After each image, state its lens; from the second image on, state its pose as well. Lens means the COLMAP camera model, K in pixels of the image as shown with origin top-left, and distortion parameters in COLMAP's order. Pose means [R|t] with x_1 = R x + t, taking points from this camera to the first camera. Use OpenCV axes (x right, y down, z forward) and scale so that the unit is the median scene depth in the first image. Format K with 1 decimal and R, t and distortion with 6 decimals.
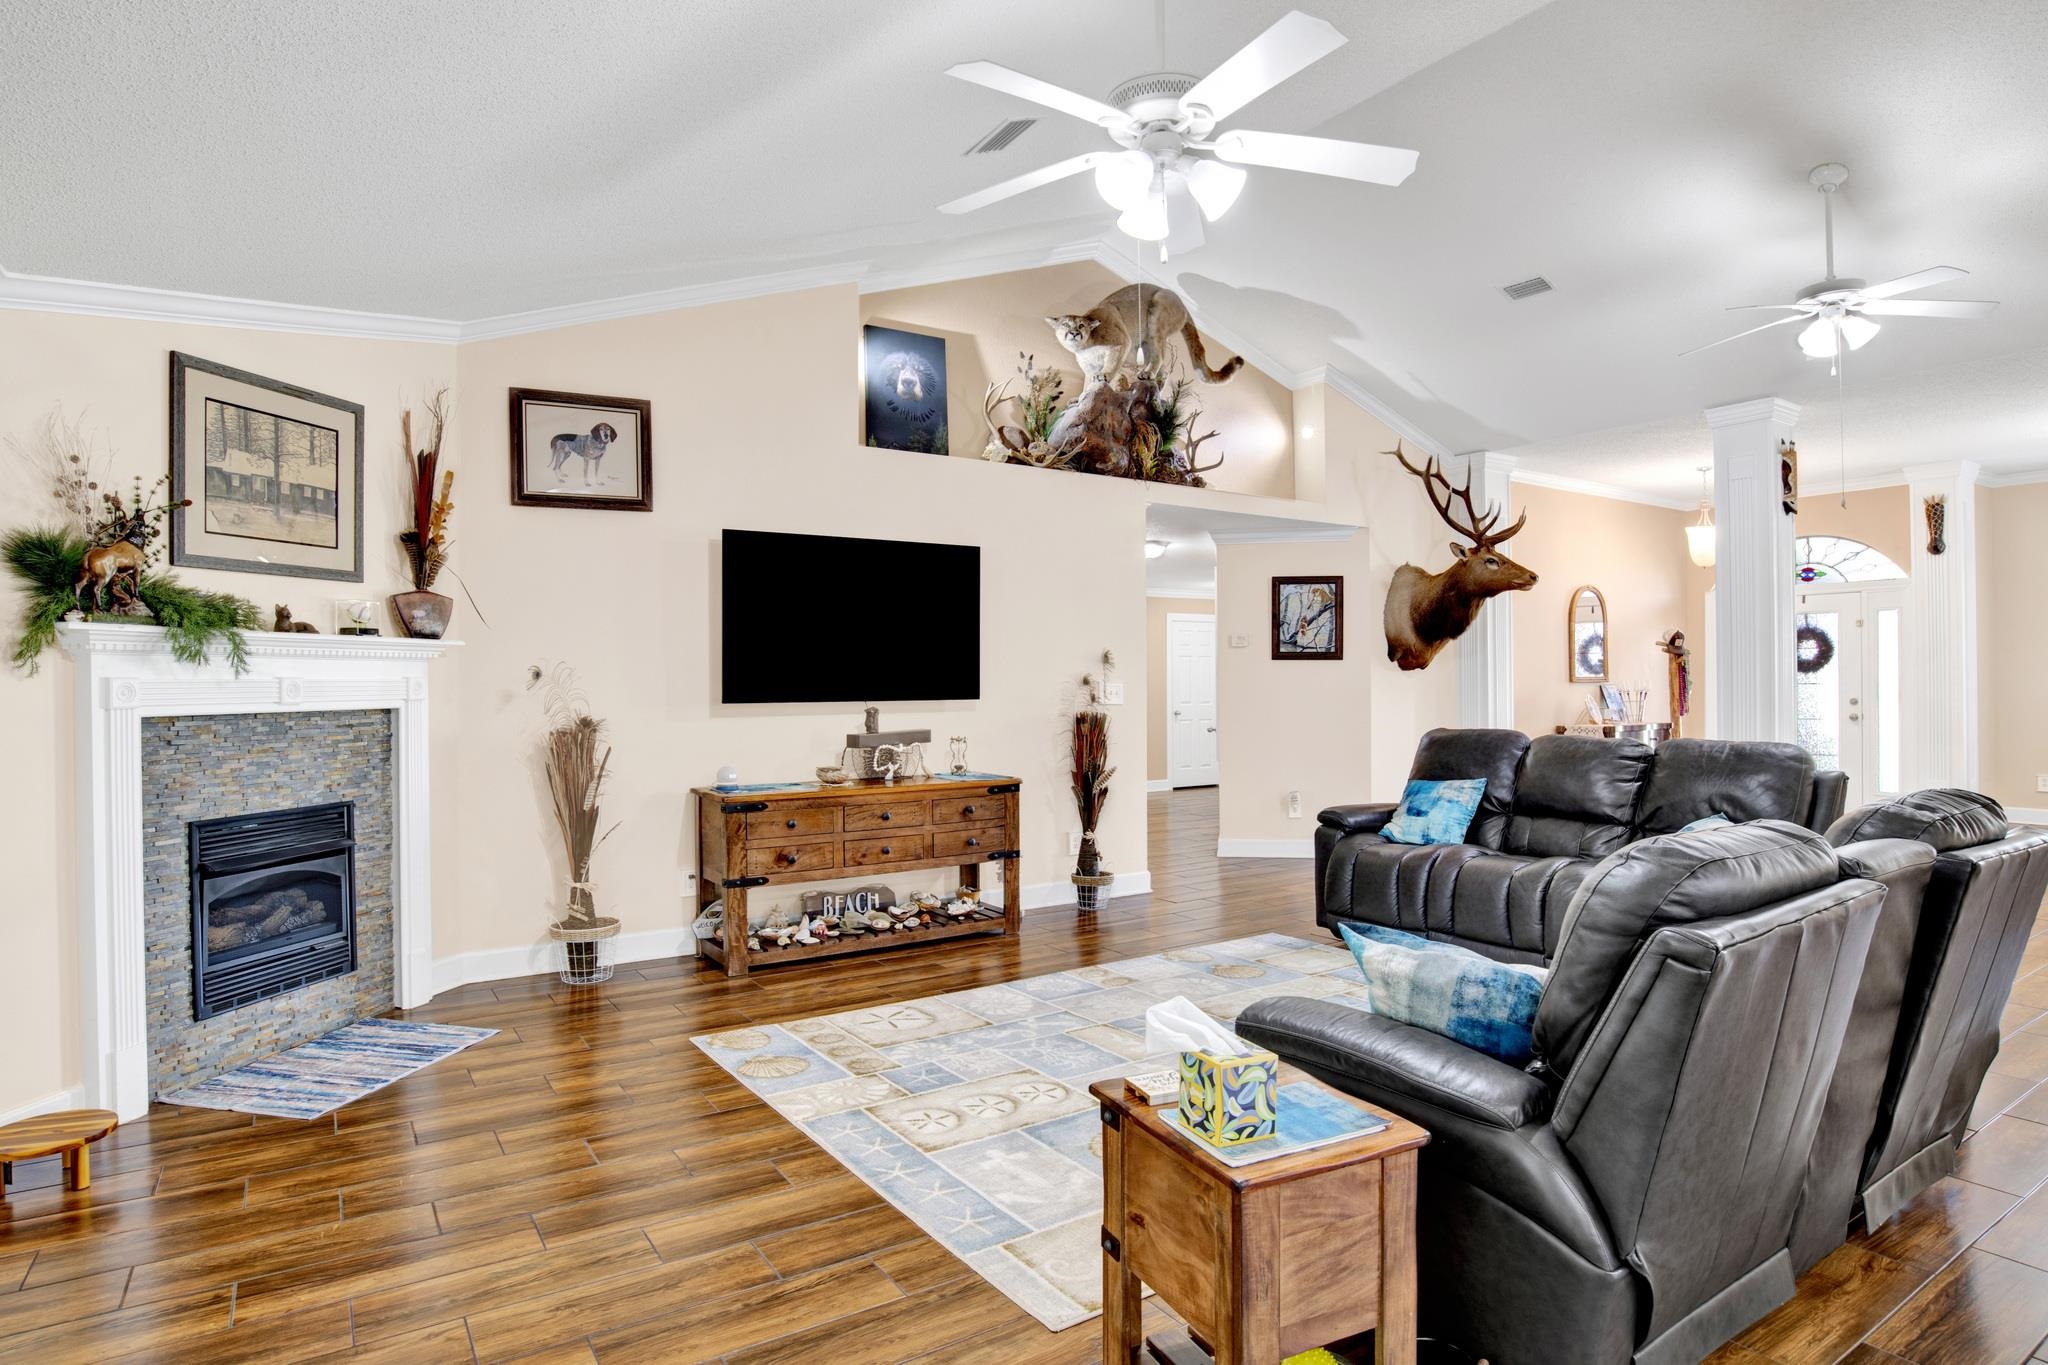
lens RADIAL K [[1121.3, 0, 1024.0], [0, 1121.3, 682.5], [0, 0, 1]] dist [-0.069850, 0.026720]
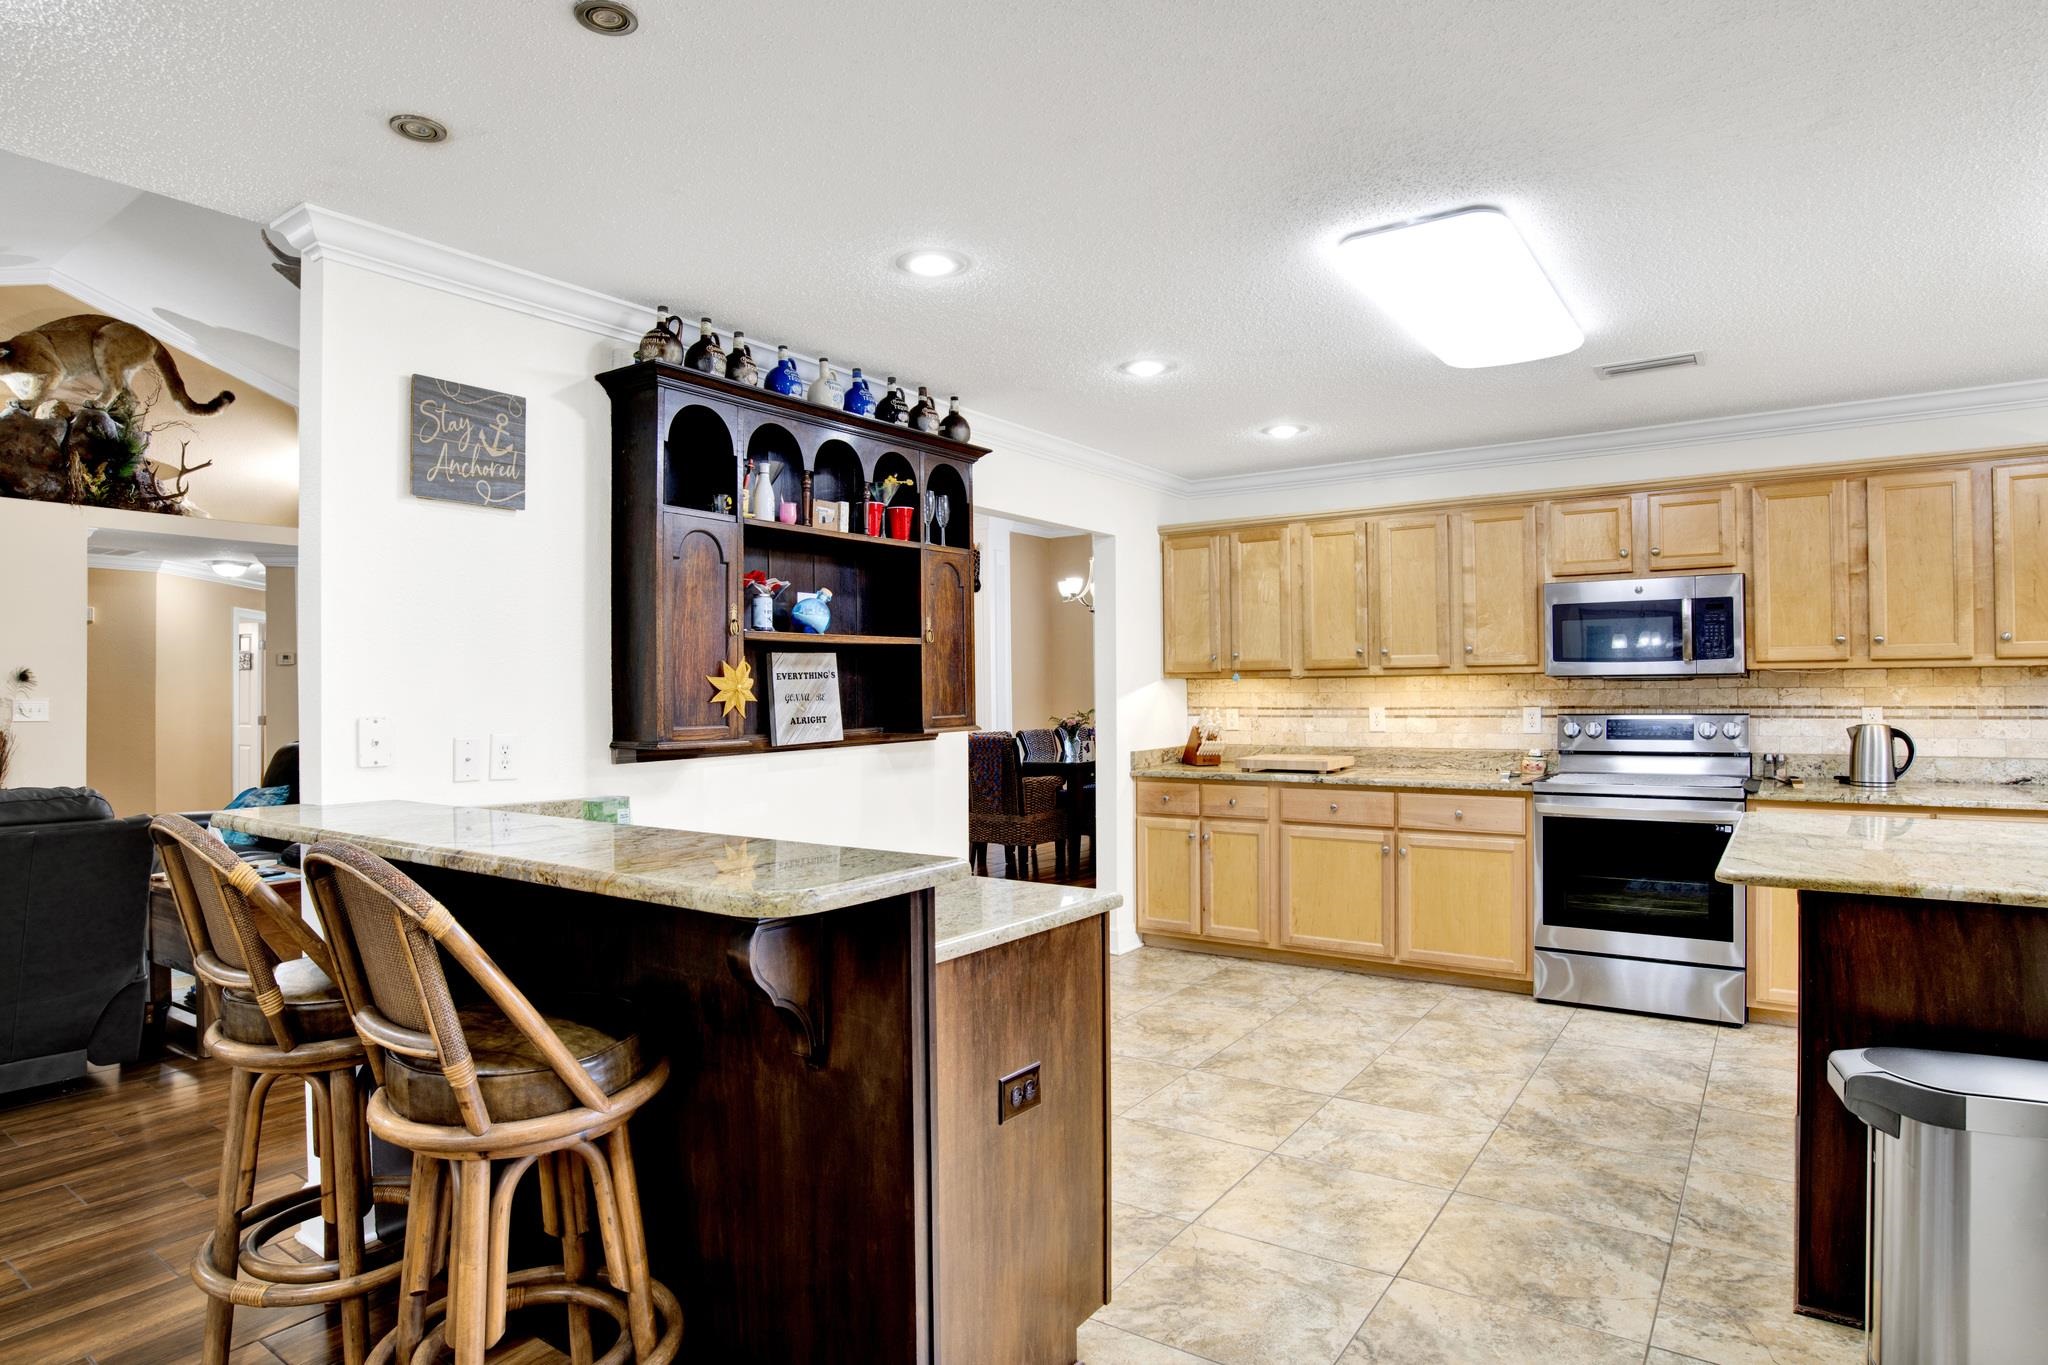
lens RADIAL K [[1121.3, 0, 1024.0], [0, 1121.3, 682.5], [0, 0, 1]] dist [-0.069850, 0.026720]
pose [[0.930763, 0.001856, 0.365619, 0.859539], [0.002292, 0.999938, -0.010911, -0.004874], [-0.365617, 0.010993, 0.930701, -0.390631]]
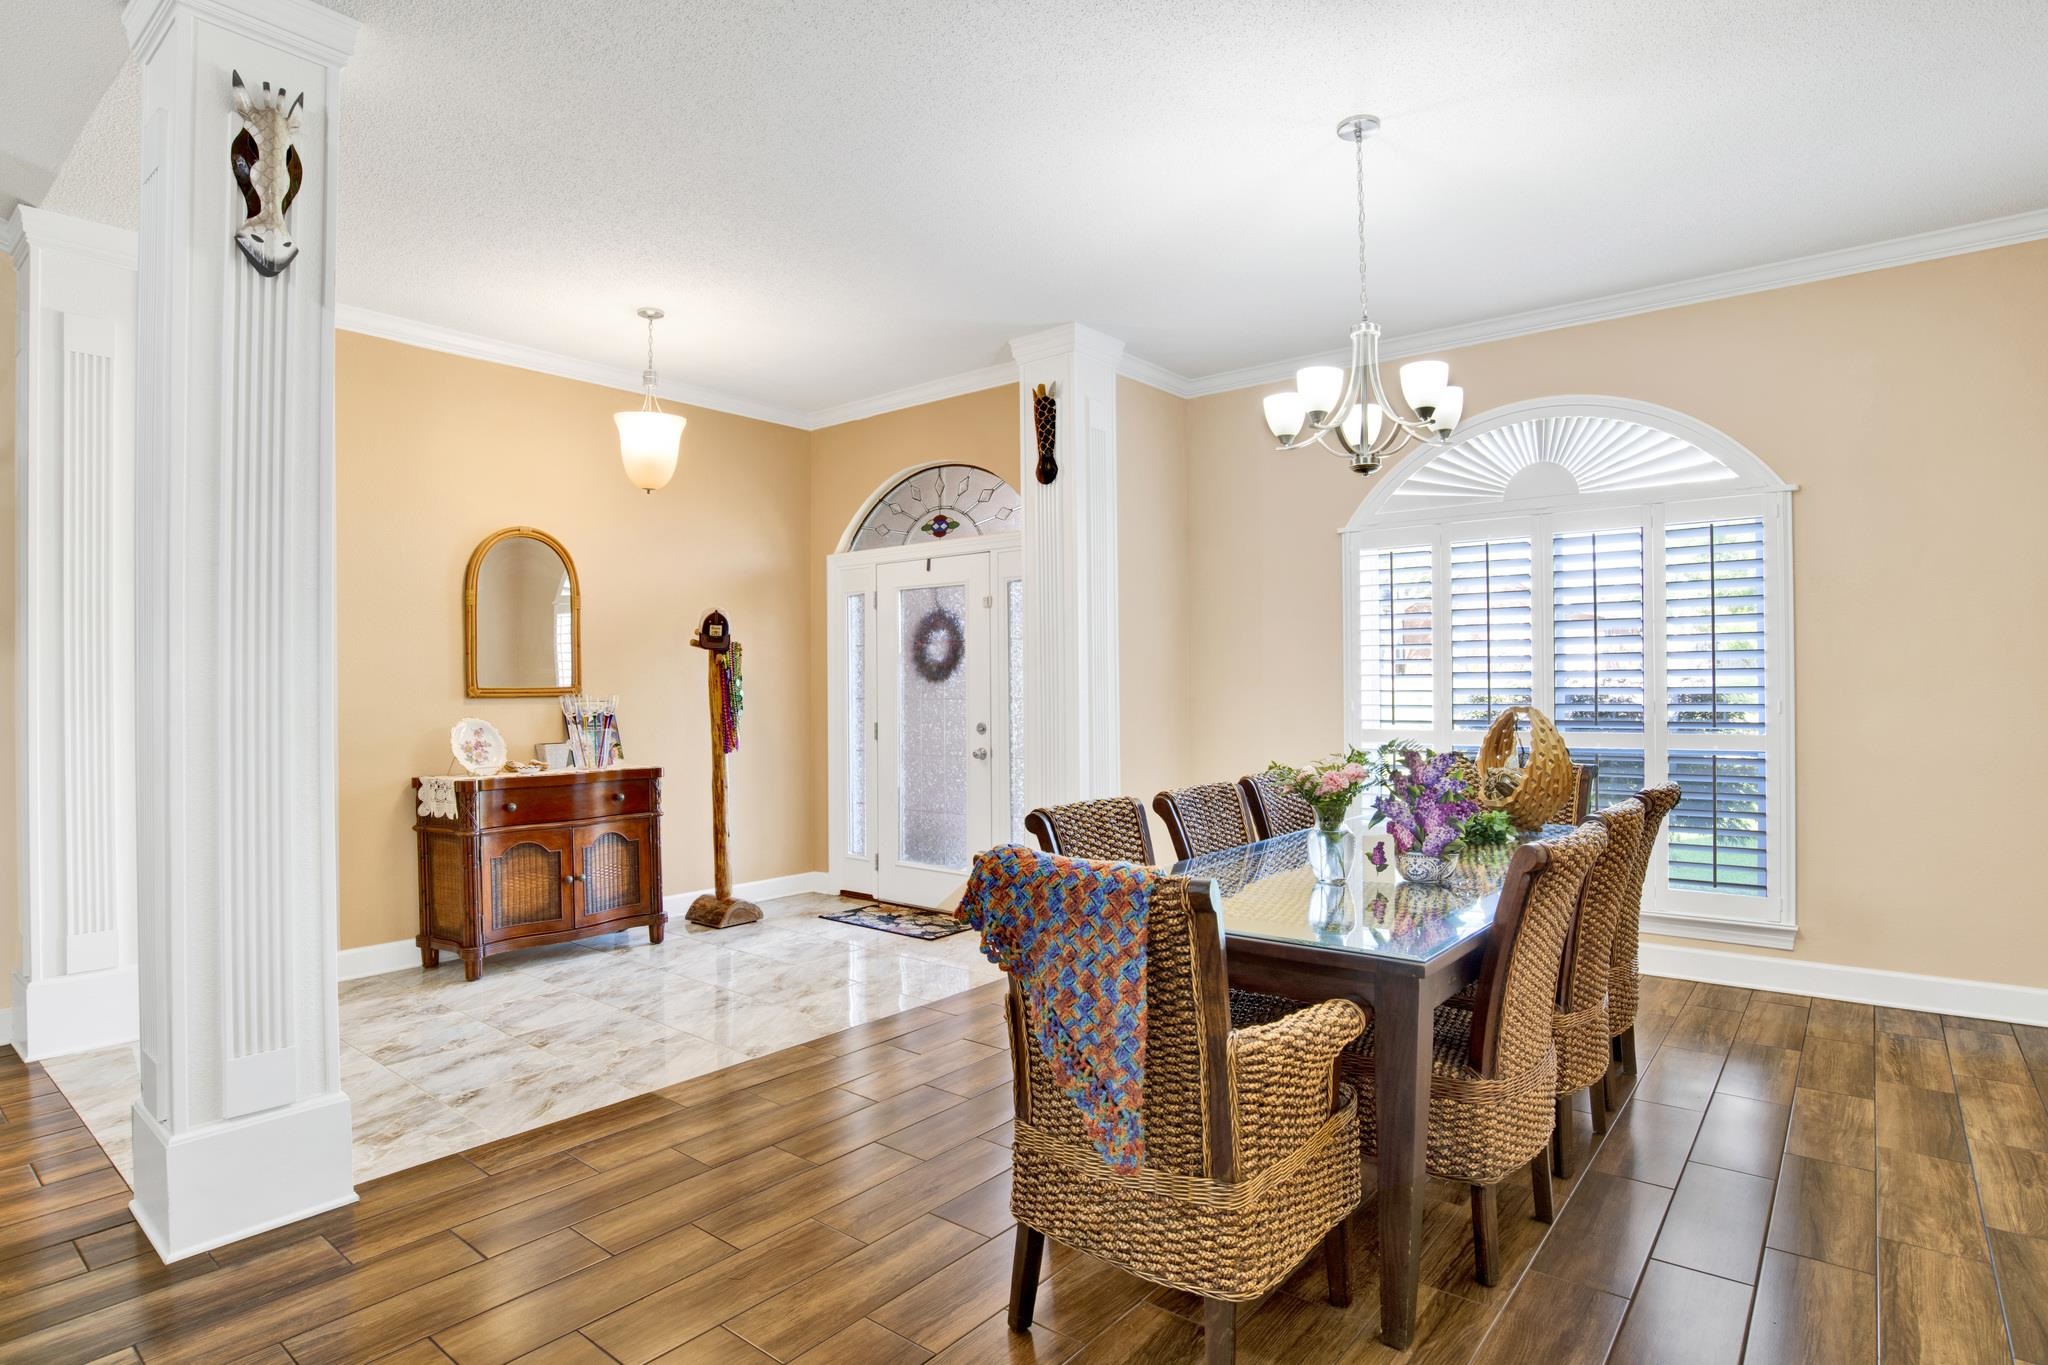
lens RADIAL K [[1076.0, 0, 1010.0], [0, 1076.0, 688.4], [0, 0, 1]] dist [-0.066228, 0.021976]
pose [[0.957792, 0.002474, 0.287451, 1.300071], [-0.002120, 0.999997, -0.001545, -0.009339], [-0.287454, 0.000870, 0.957794, 0.877826]]
